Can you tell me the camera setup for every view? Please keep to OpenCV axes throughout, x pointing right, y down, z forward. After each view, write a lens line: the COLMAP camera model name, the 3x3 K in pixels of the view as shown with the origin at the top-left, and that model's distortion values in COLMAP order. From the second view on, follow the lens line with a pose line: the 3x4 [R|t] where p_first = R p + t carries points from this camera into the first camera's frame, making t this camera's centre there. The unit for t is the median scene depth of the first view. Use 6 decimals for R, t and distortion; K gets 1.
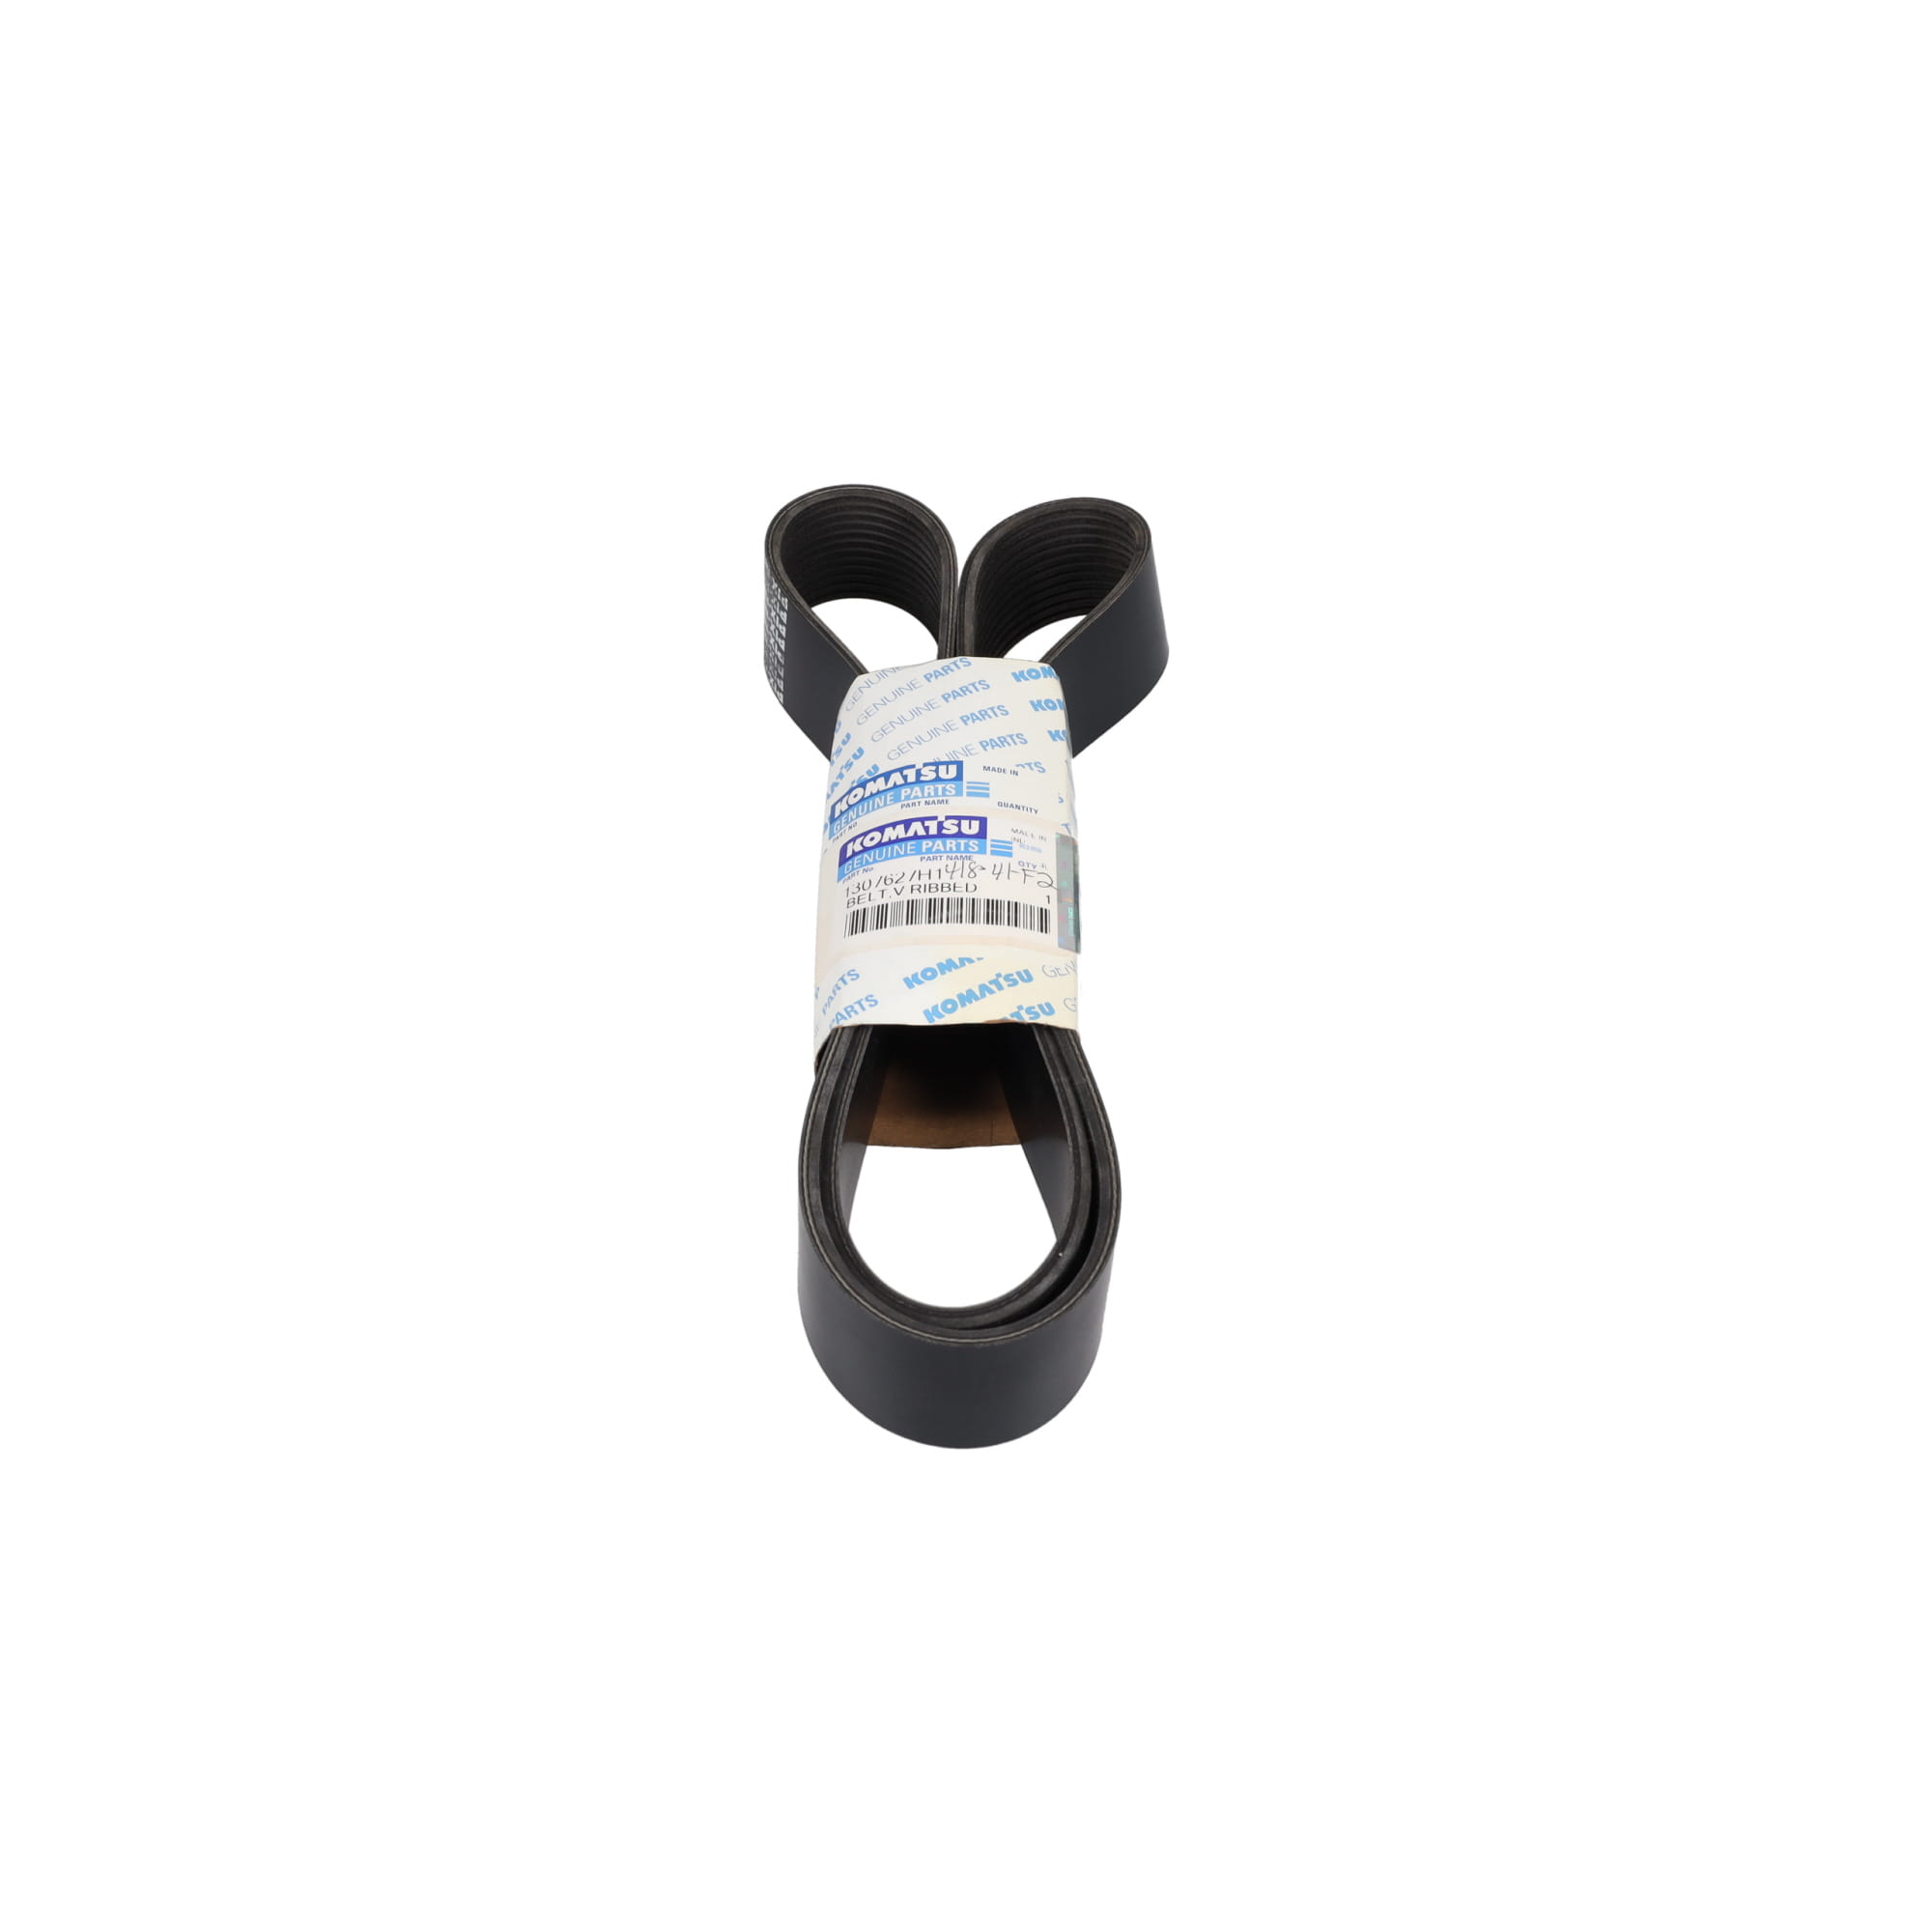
lens RADIAL K [[2230.7, 0, 963.6], [0, 2230.7, 978.4], [0, 0, 1]] dist [0.023253, 0.000000]
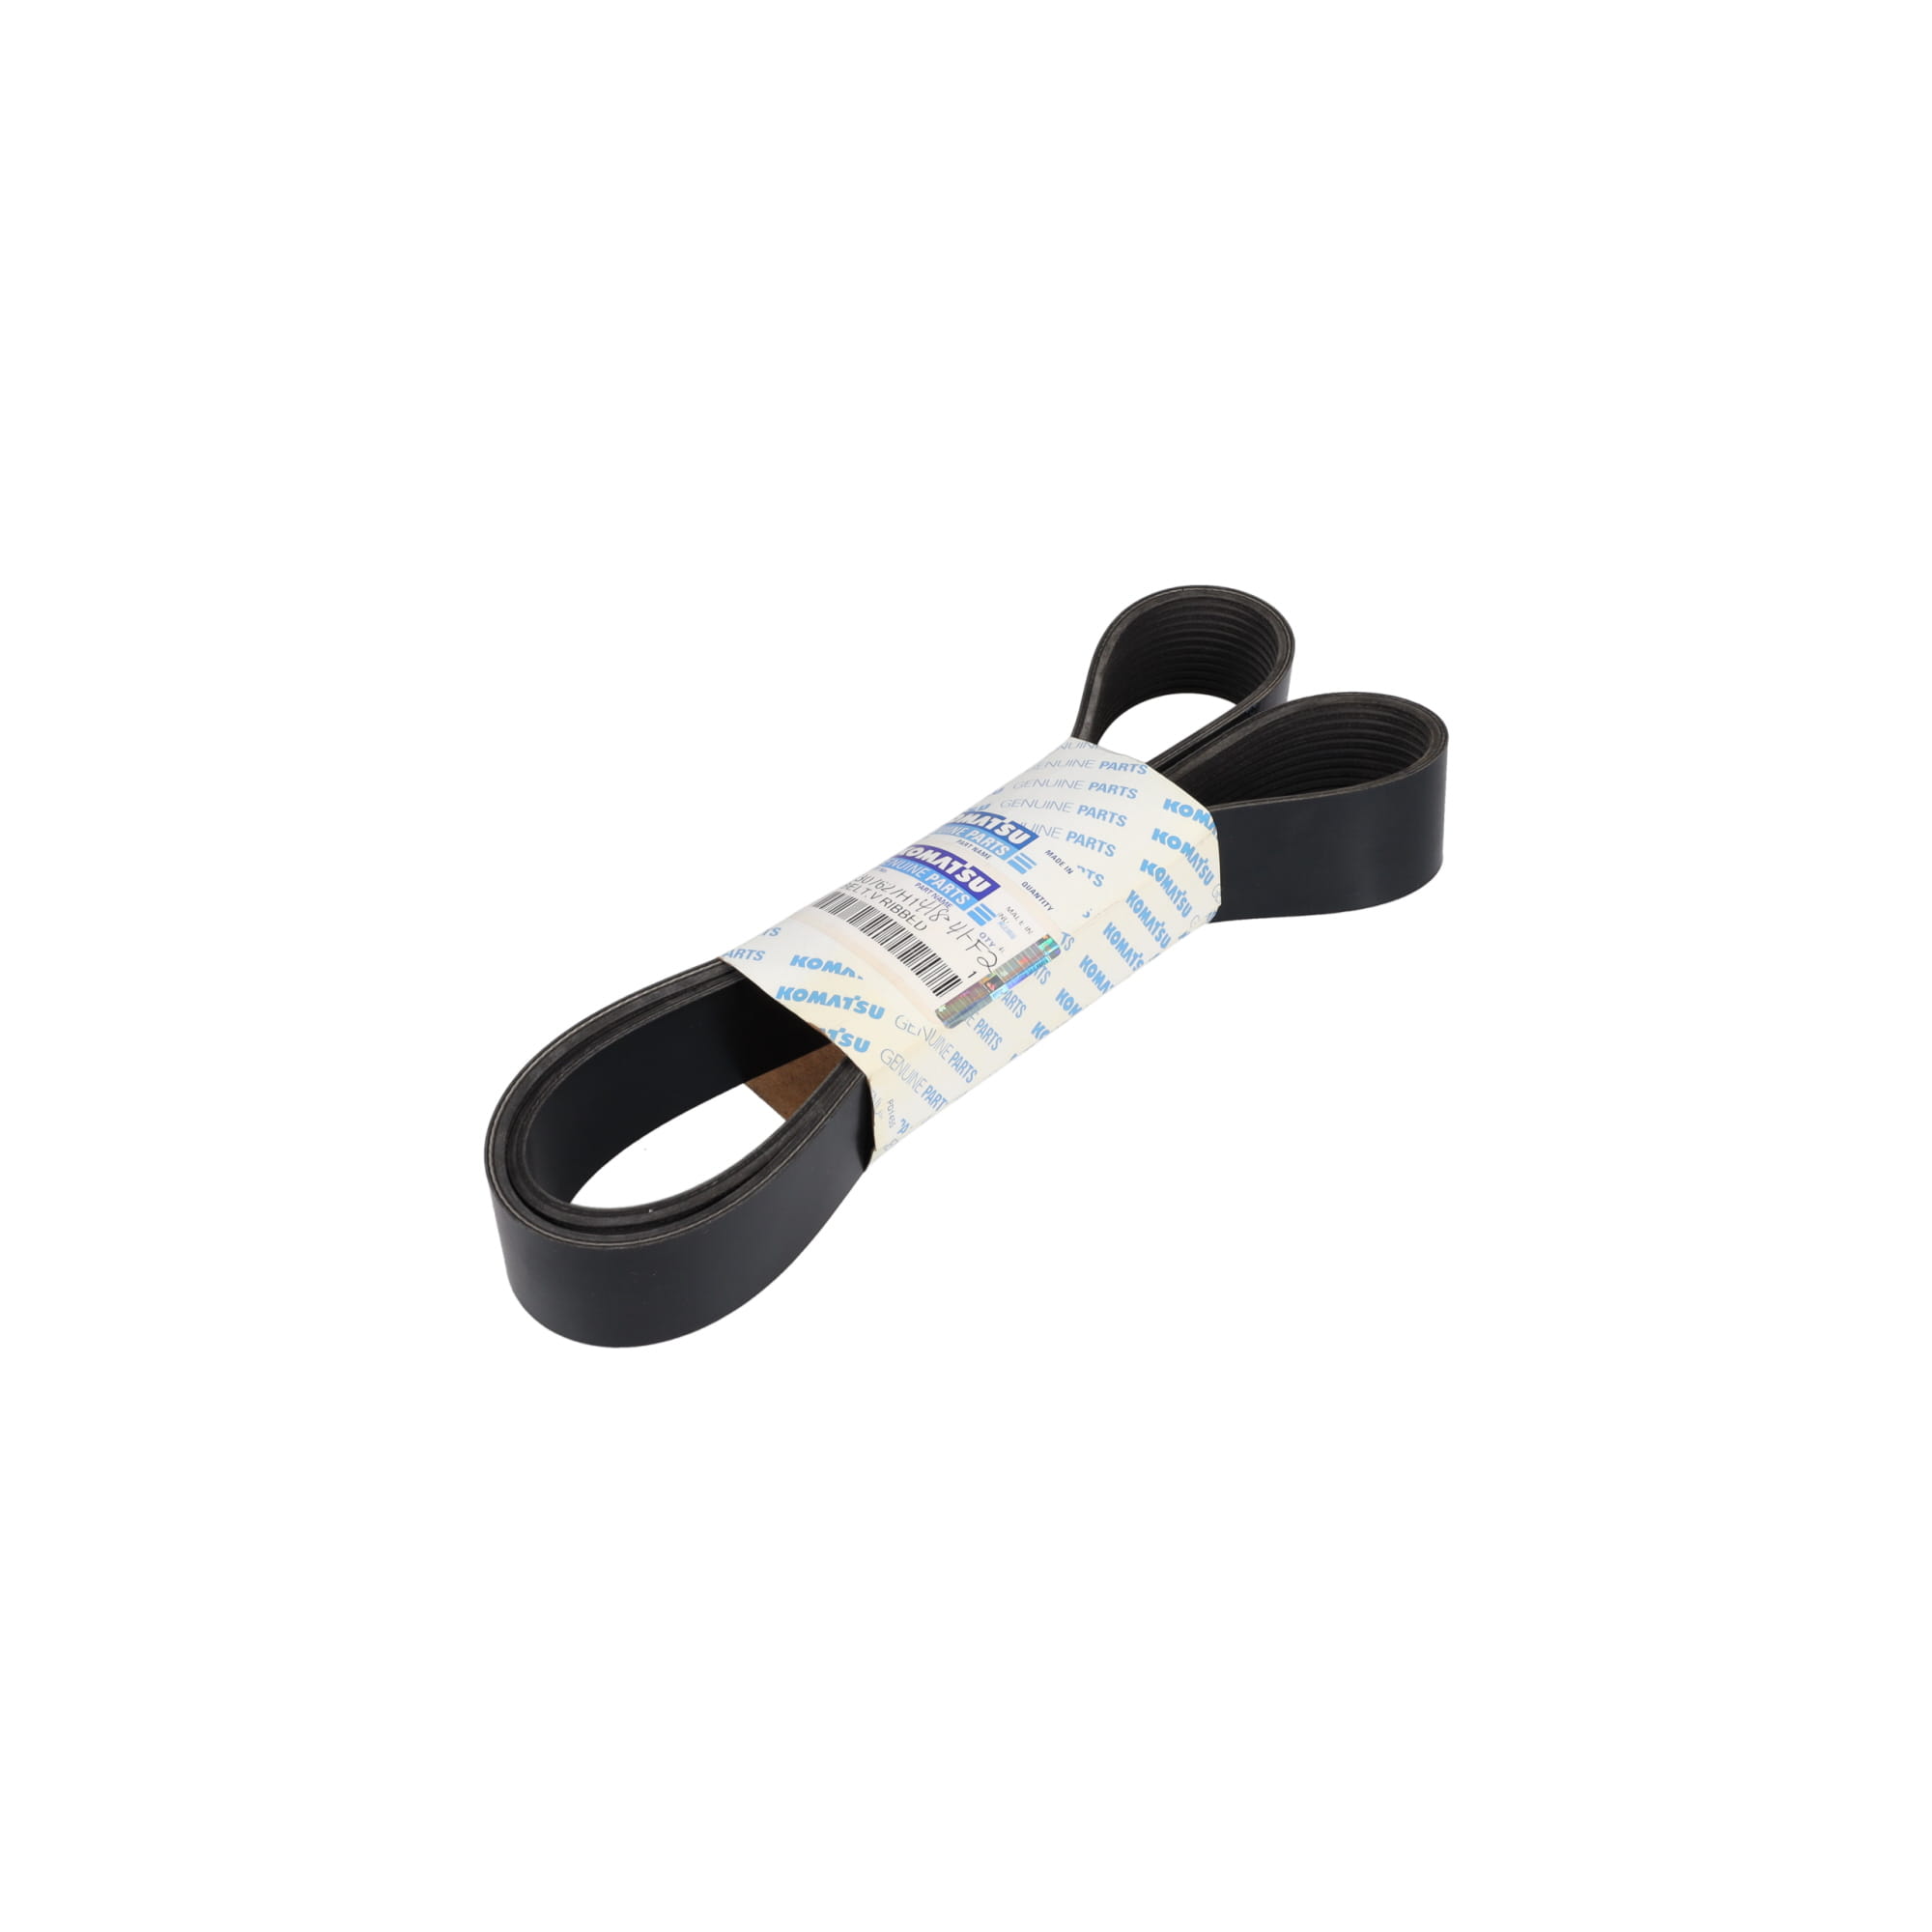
lens RADIAL K [[2230.7, 0, 970.3], [0, 2230.7, 969.4], [0, 0, 1]] dist [0.023253, 0.000000]
pose [[0.705011, 0.504545, -0.498391, 0.545526], [-0.521644, 0.845025, 0.117555, -0.156847], [0.480465, 0.177106, 0.858945, 0.114344]]
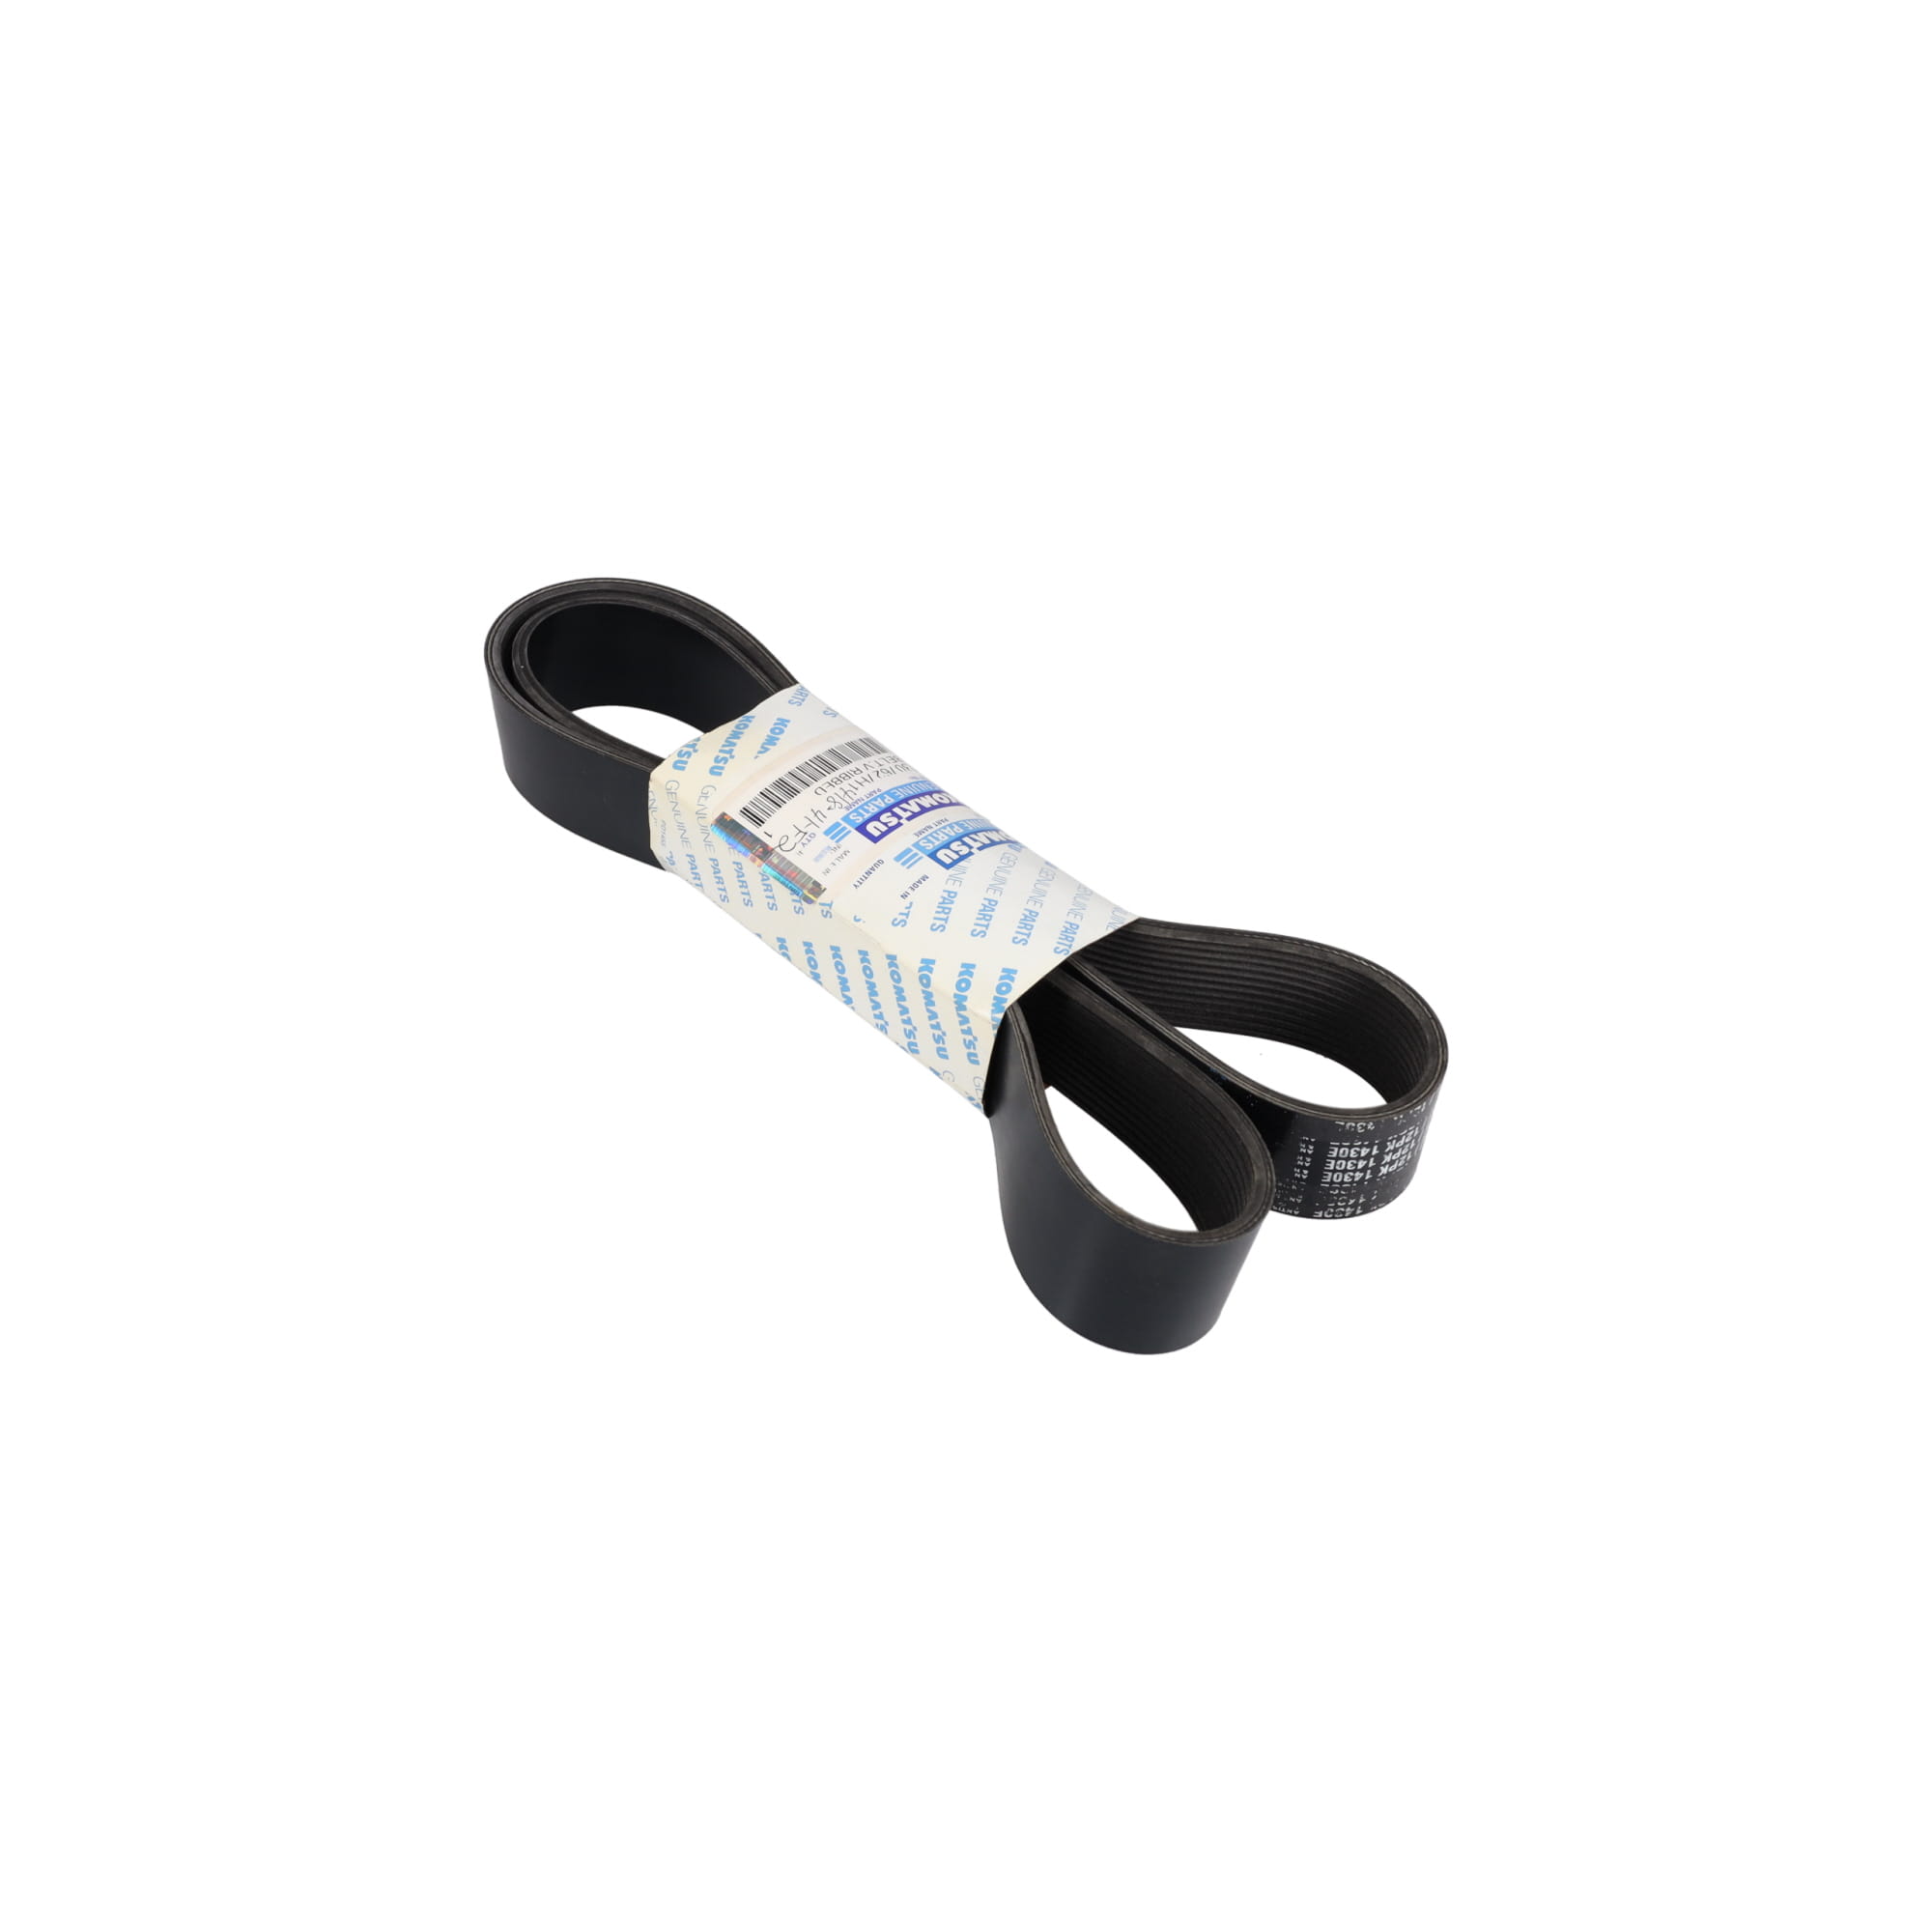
lens RADIAL K [[2230.7, 0, 928.0], [0, 2230.7, 914.6], [0, 0, 1]] dist [0.023253, 0.000000]
pose [[-0.693366, 0.498582, -0.520251, 0.566433], [-0.546805, 0.106168, 0.830502, -0.972176], [0.469307, 0.860317, 0.199014, 0.847827]]
